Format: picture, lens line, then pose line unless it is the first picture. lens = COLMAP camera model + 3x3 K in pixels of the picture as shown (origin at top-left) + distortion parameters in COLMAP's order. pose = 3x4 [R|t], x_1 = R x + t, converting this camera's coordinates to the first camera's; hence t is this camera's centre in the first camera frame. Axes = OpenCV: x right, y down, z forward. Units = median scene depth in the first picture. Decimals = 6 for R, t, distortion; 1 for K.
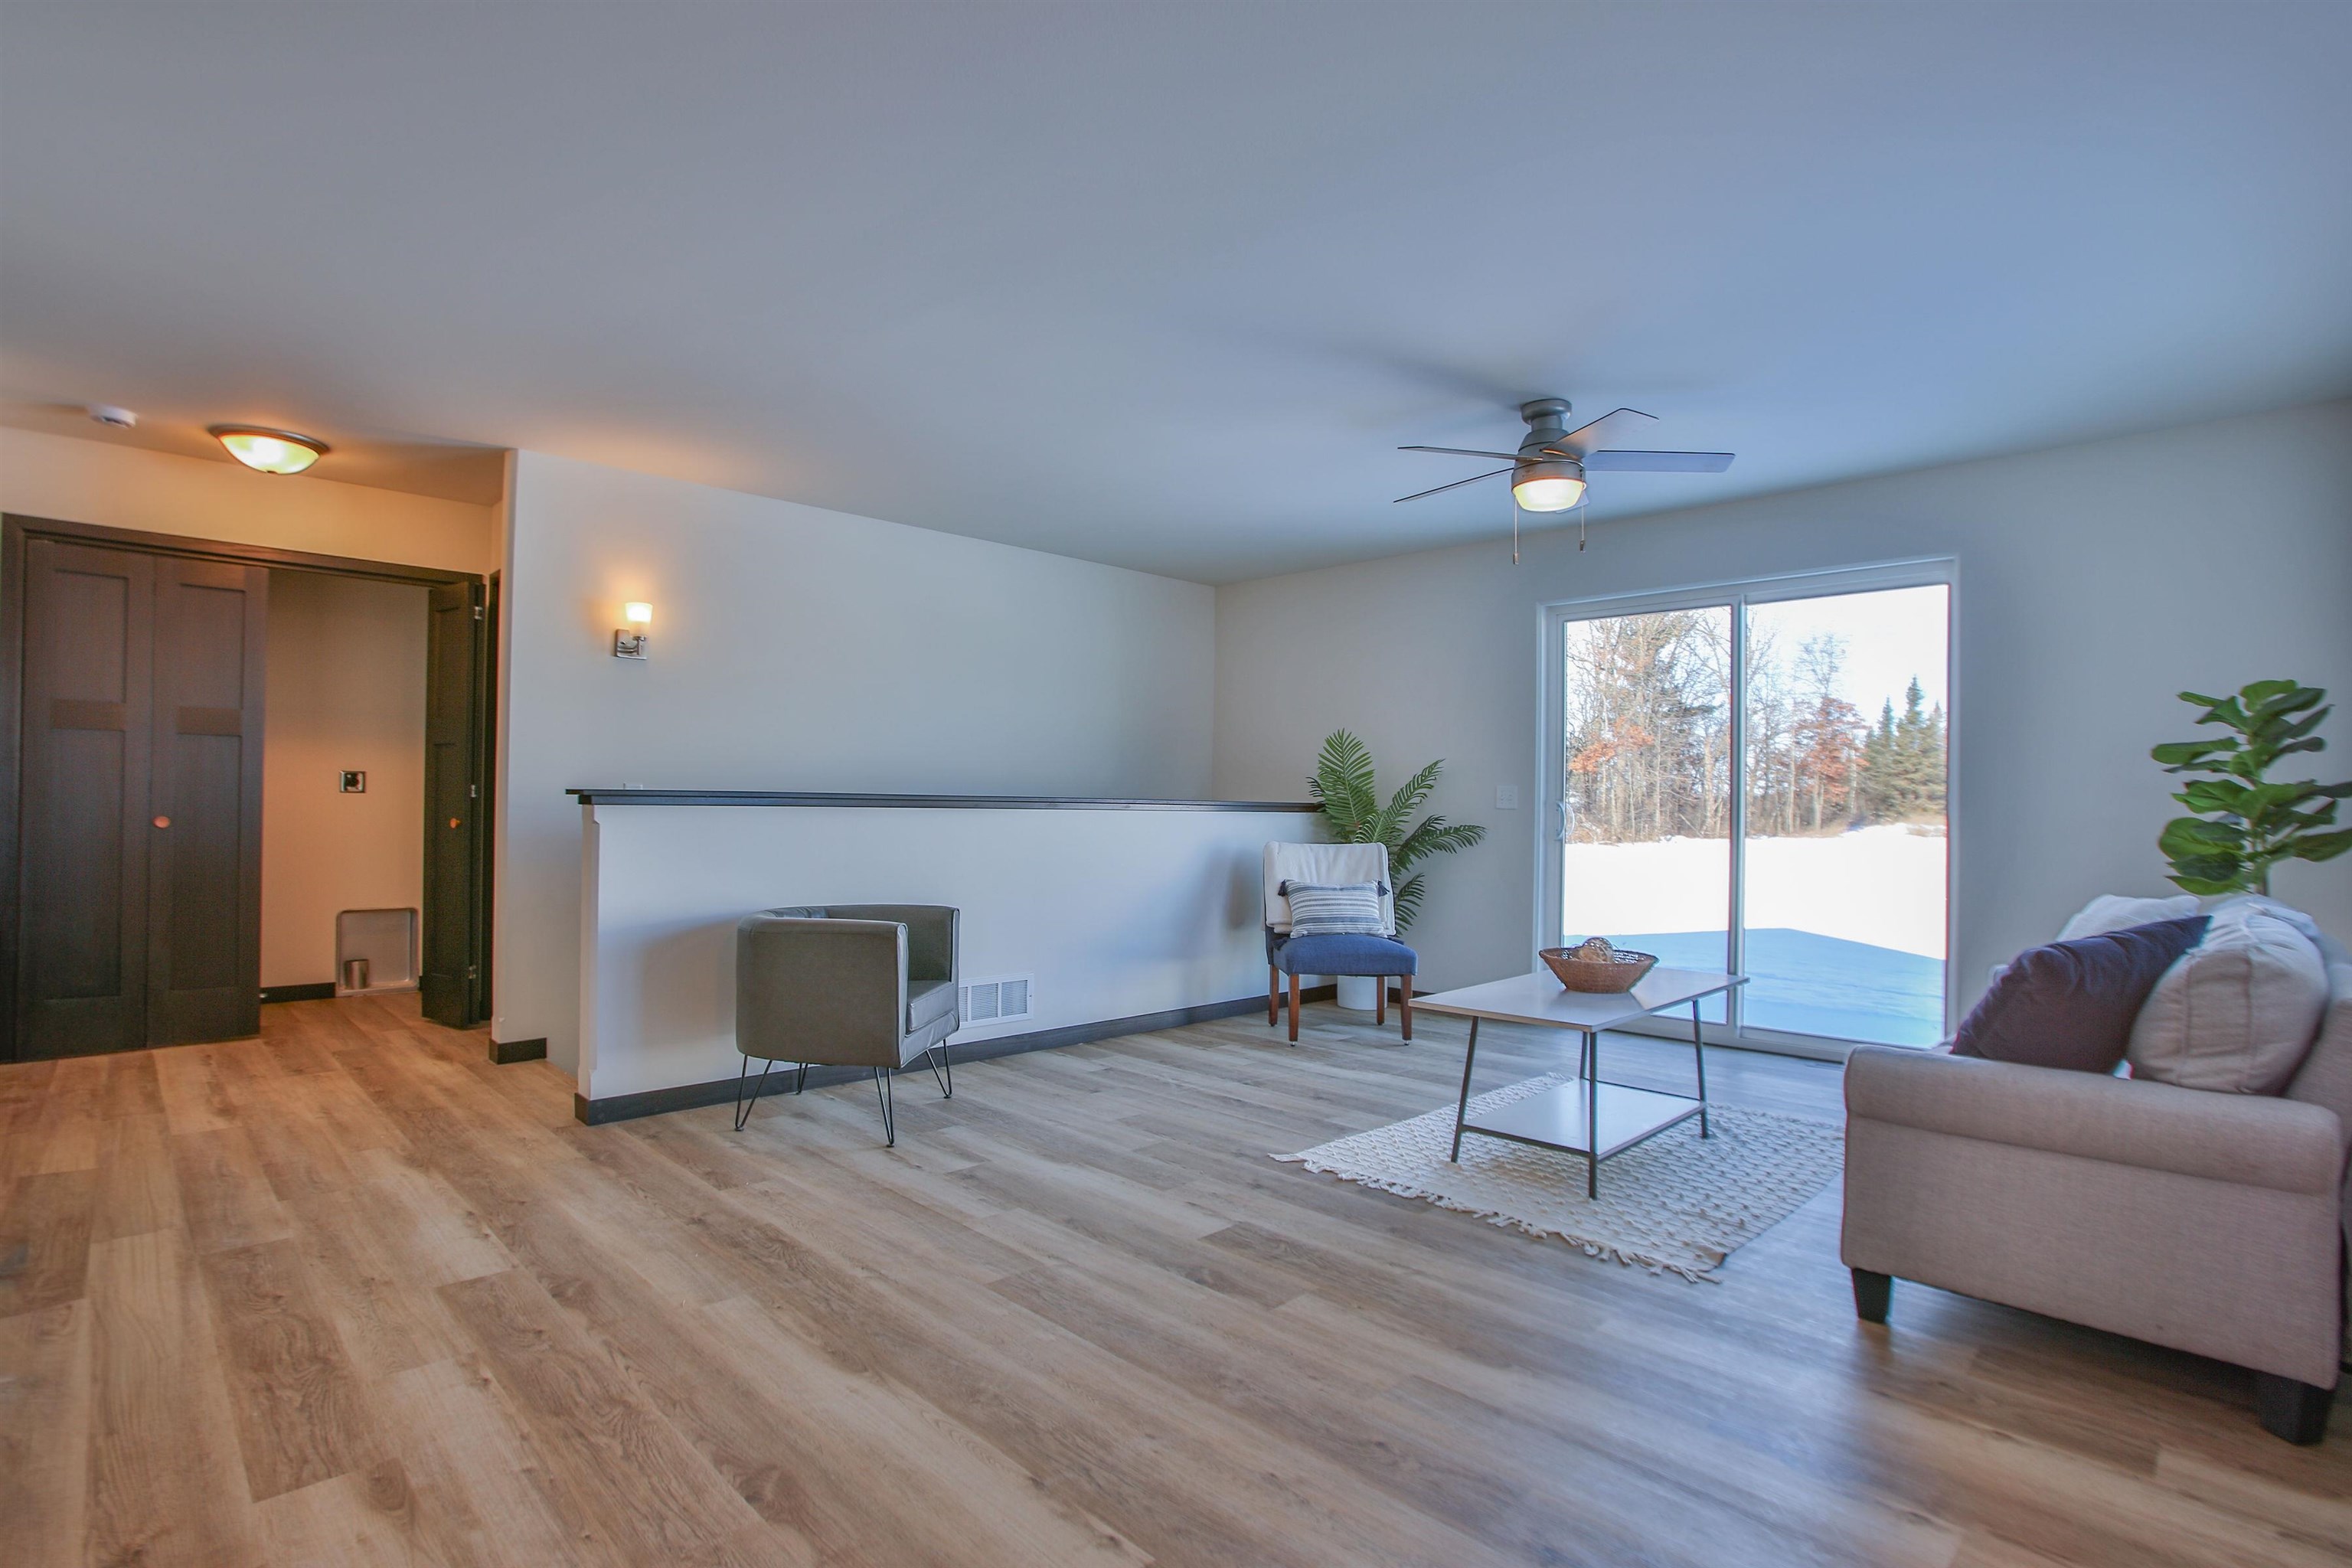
lens RADIAL K [[1109.7, 0, 1176.8], [0, 1109.7, 792.7], [0, 0, 1]] dist [-0.066702, 0.028362]
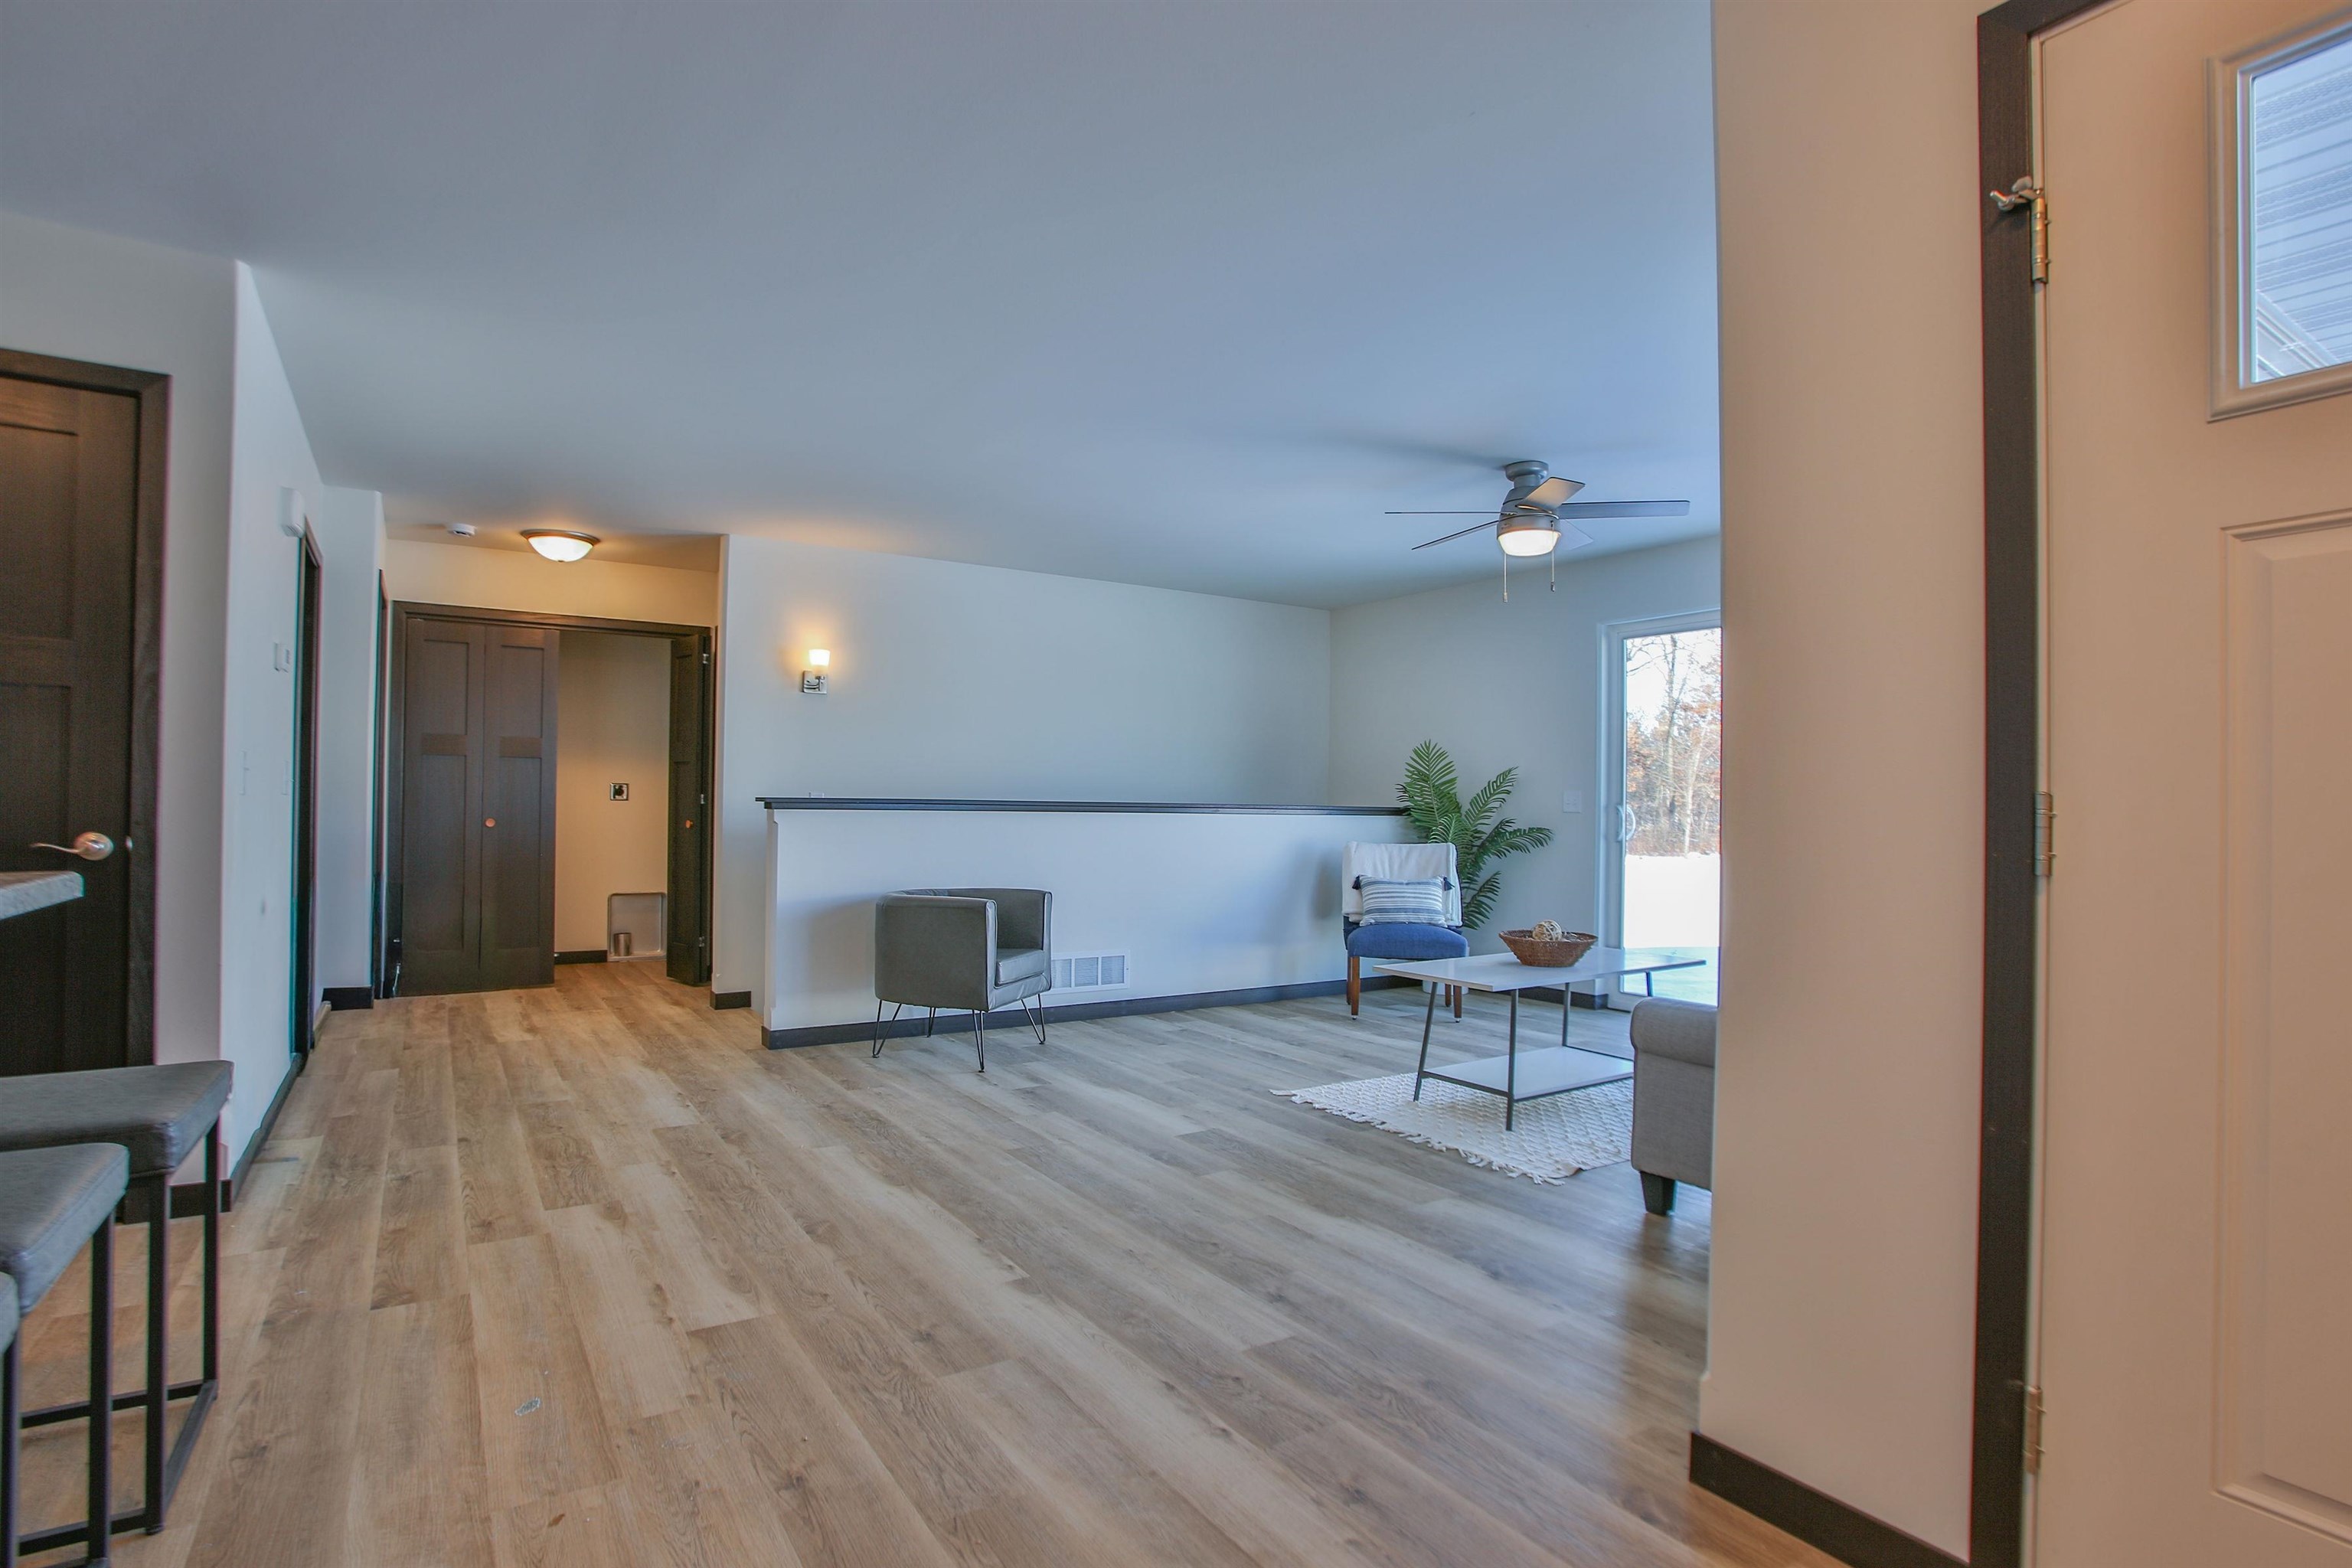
lens RADIAL K [[1109.7, 0, 1176.8], [0, 1109.7, 792.7], [0, 0, 1]] dist [-0.066702, 0.028362]
pose [[0.981831, -0.004094, -0.189714, 0.208434], [0.003329, 0.999985, -0.004350, -0.002061], [0.189729, 0.003640, 0.981830, -0.232747]]
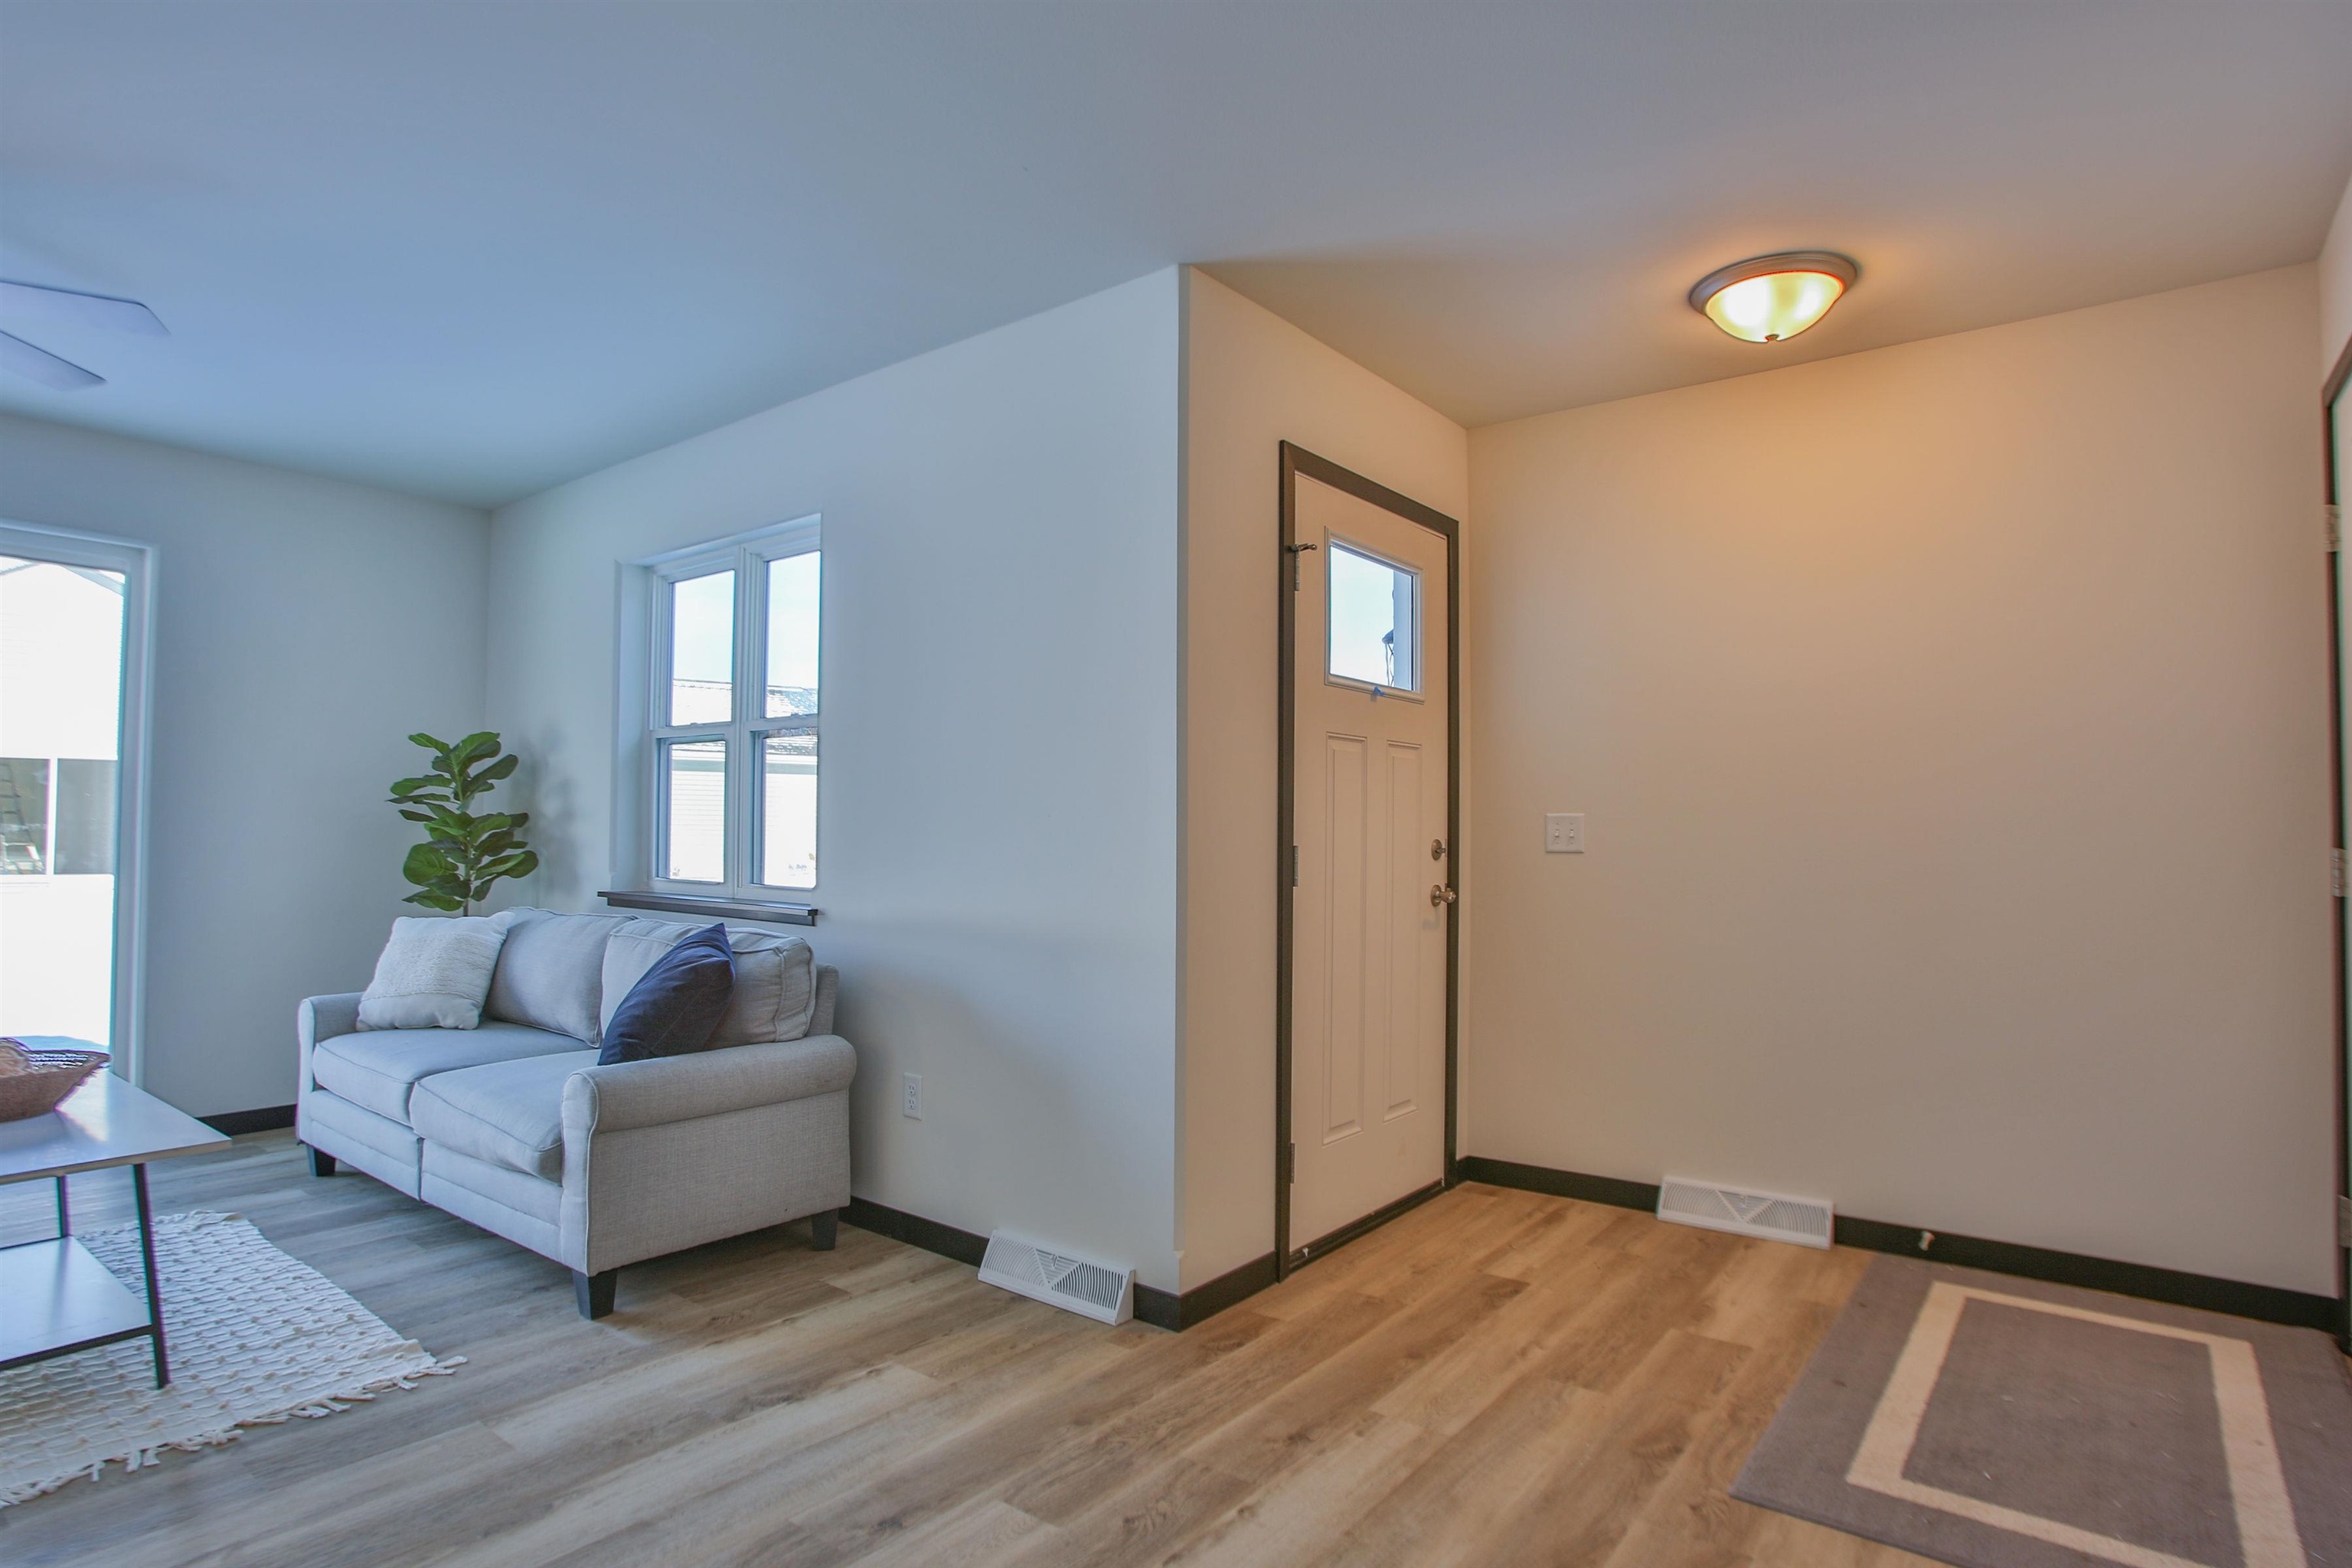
lens RADIAL K [[1211.1, 0, 1152.0], [0, 1211.1, 797.8], [0, 0, 1]] dist [-0.064288, 0.029597]
pose [[-0.099455, 0.019494, 0.994851, -0.391936], [-0.026561, 0.999400, -0.022239, -0.017207], [-0.994687, -0.028636, -0.098878, 0.358828]]
